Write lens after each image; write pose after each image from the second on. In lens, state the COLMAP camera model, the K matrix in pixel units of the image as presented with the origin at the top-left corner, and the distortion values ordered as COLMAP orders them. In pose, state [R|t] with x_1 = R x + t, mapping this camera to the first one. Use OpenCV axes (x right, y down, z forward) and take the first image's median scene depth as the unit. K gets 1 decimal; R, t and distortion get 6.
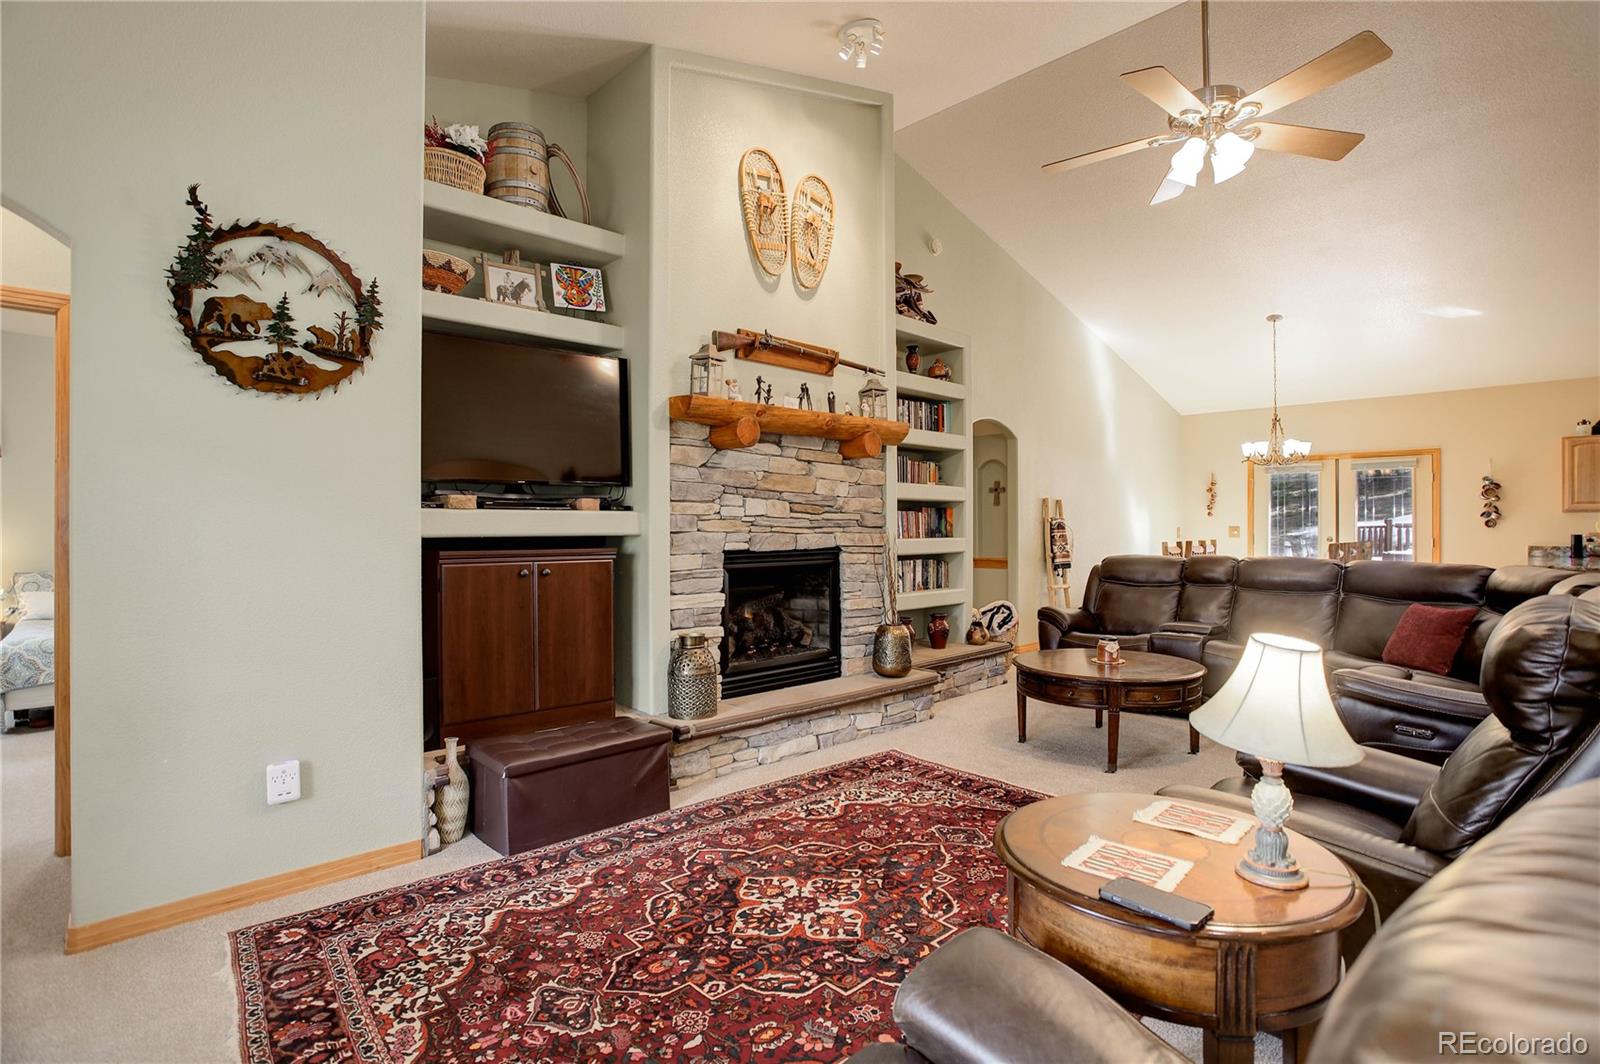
lens RADIAL K [[781.7, 0, 801.8], [0, 781.7, 549.8], [0, 0, 1]] dist [-0.048755, 0.025738]
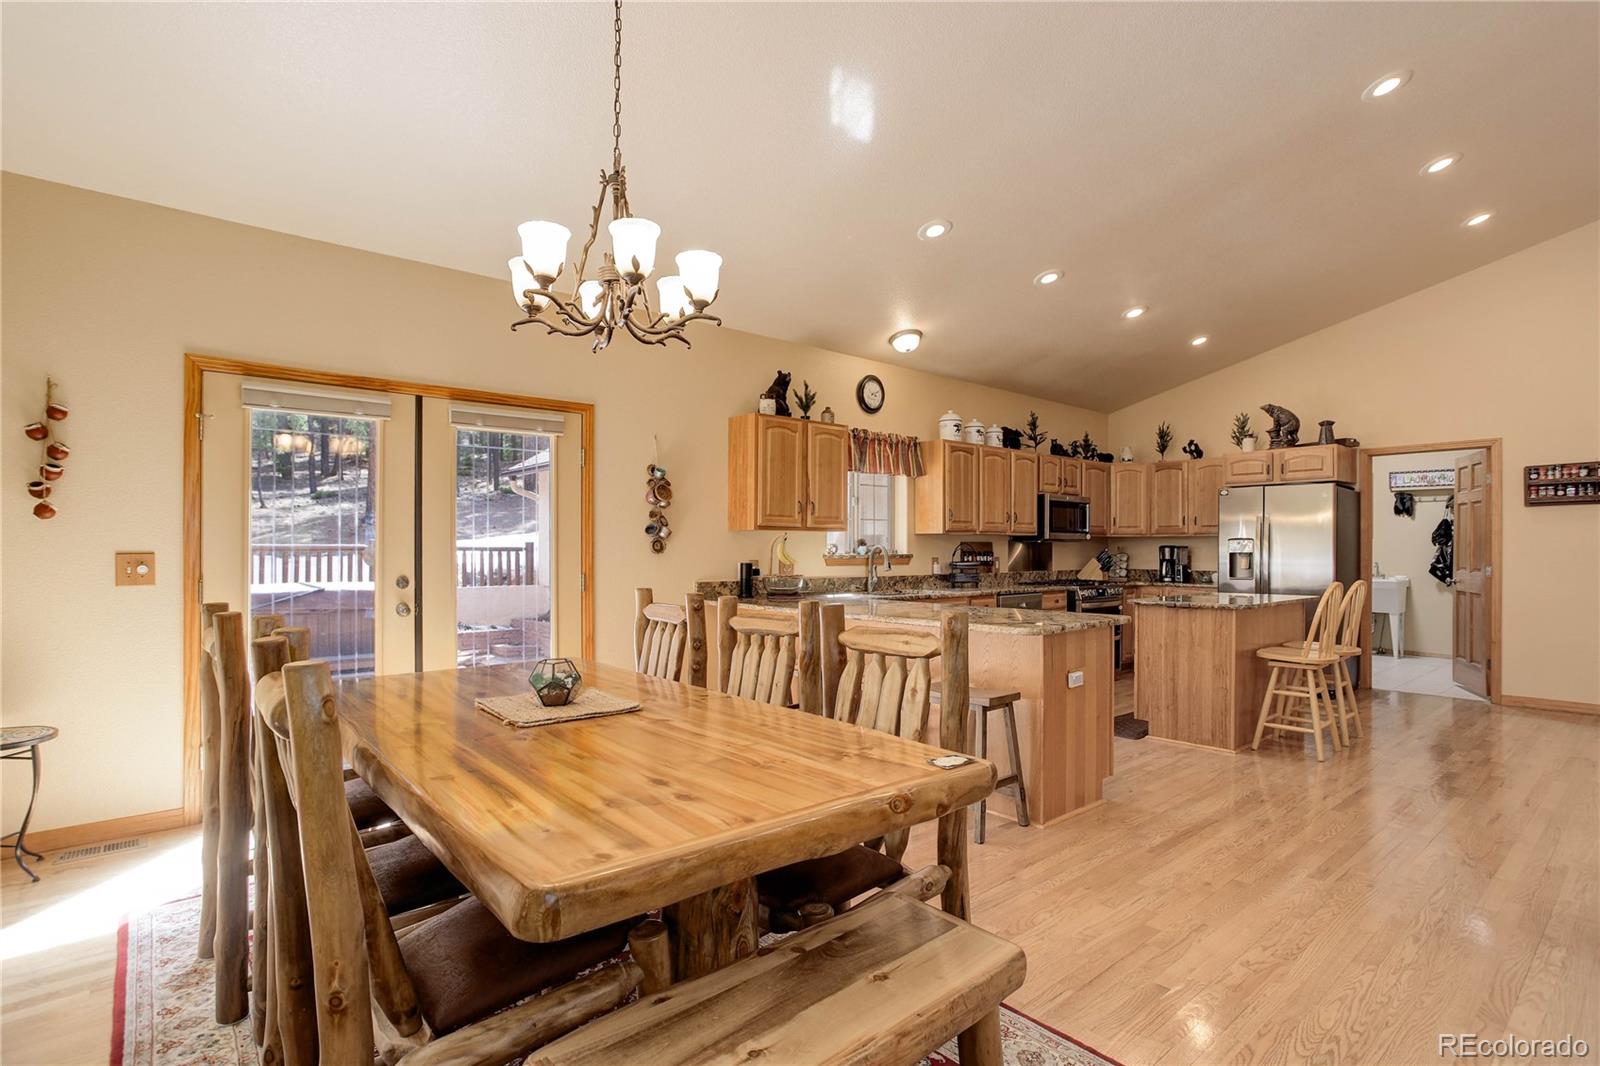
lens RADIAL K [[781.7, 0, 801.8], [0, 781.7, 550.8], [0, 0, 1]] dist [-0.048755, 0.025738]
pose [[0.078358, -0.004980, 0.996913, 0.762683], [0.026510, 0.999644, 0.002910, -0.071781], [-0.996573, 0.026200, 0.078462, 2.064201]]
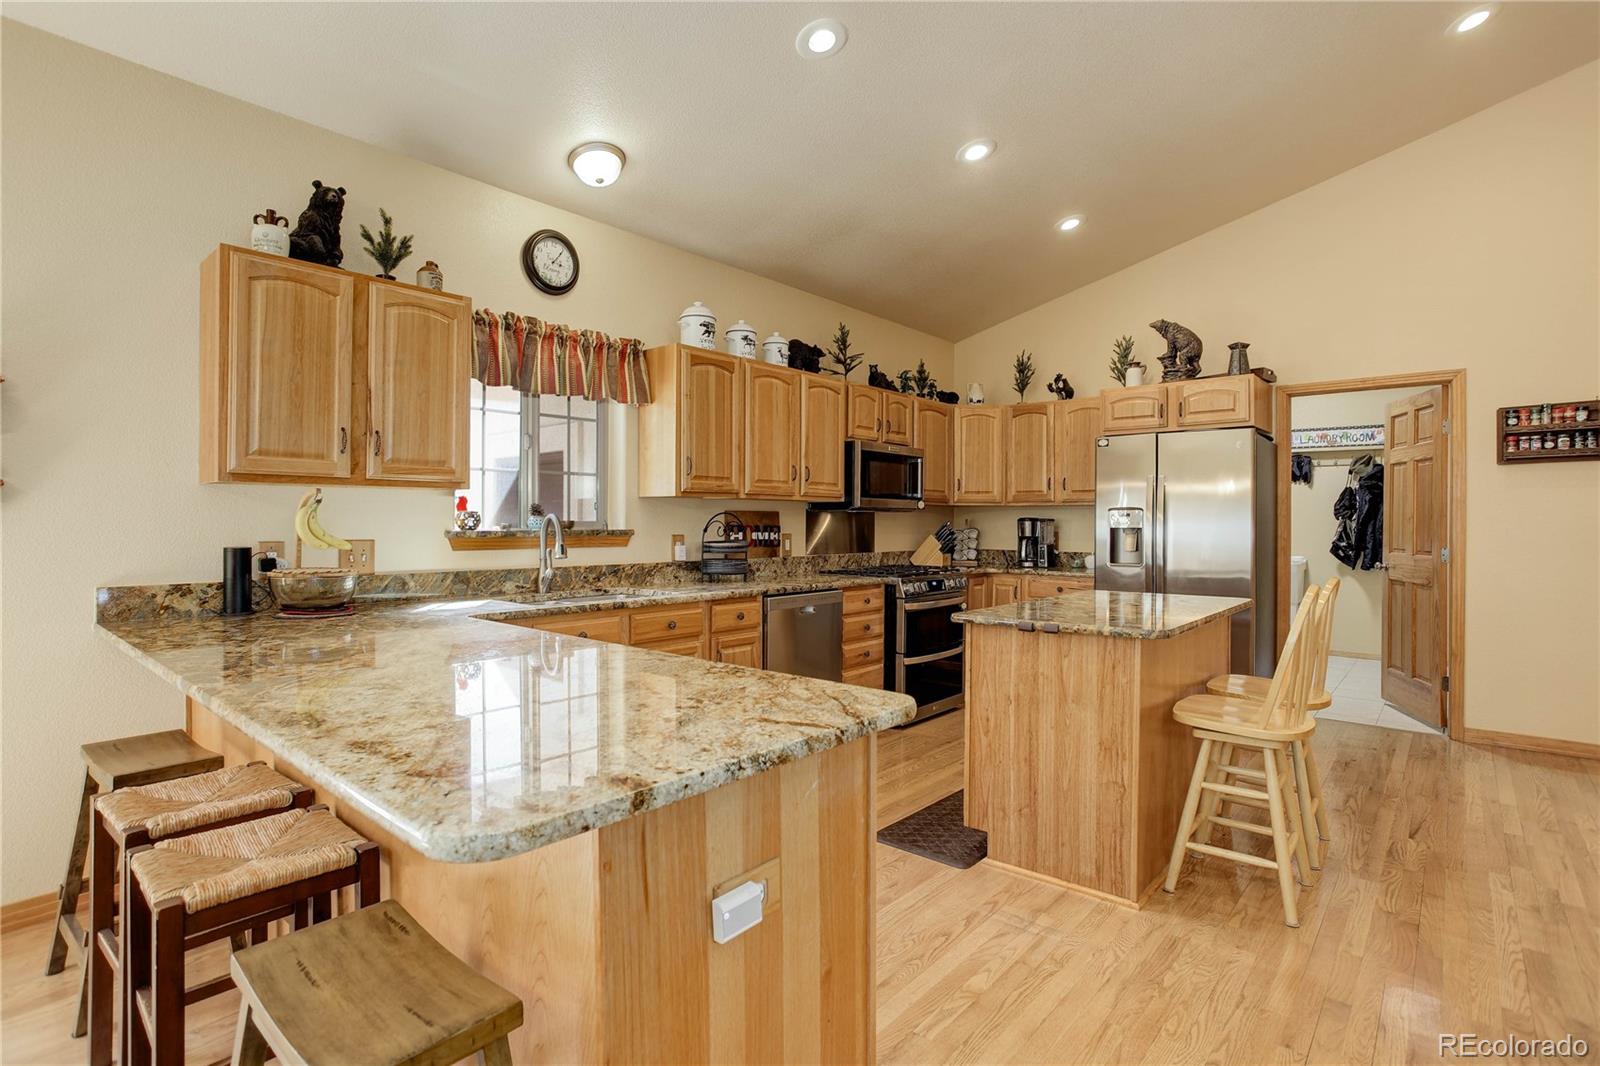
lens RADIAL K [[789.5, 0, 809.7], [0, 789.5, 517.1], [0, 0, 1]] dist [-0.065179, 0.034498]
pose [[-0.083427, 0.003092, 0.996509, 1.485445], [0.022810, 0.999739, -0.001193, -0.062178], [-0.996253, 0.022631, -0.083476, 1.774268]]
